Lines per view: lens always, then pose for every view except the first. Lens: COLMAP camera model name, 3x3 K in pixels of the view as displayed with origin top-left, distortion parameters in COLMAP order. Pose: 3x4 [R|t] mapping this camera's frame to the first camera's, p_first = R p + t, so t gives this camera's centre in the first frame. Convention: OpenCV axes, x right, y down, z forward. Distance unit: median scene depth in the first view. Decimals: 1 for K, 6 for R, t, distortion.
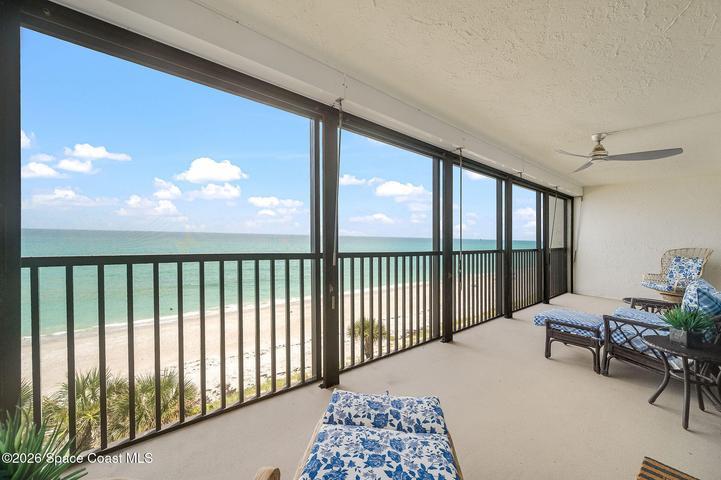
lens RADIAL K [[282.8, 0, 357.3], [0, 282.8, 223.2], [0, 0, 1]] dist [-0.015214, 0.008146]
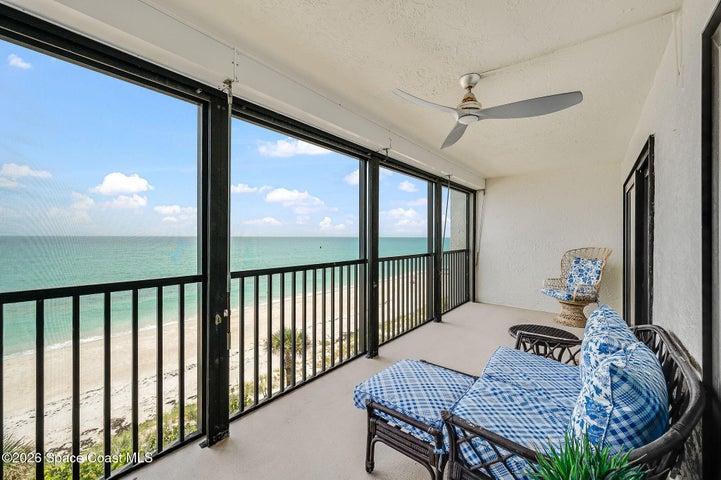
lens RADIAL K [[286.6, 0, 362.5], [0, 286.6, 236.3], [0, 0, 1]] dist [-0.000490, 0.000071]
pose [[0.978121, -0.048478, 0.202311, 0.254672], [0.044654, 0.998728, 0.023422, 0.011745], [-0.203189, -0.013876, 0.979041, 0.217089]]
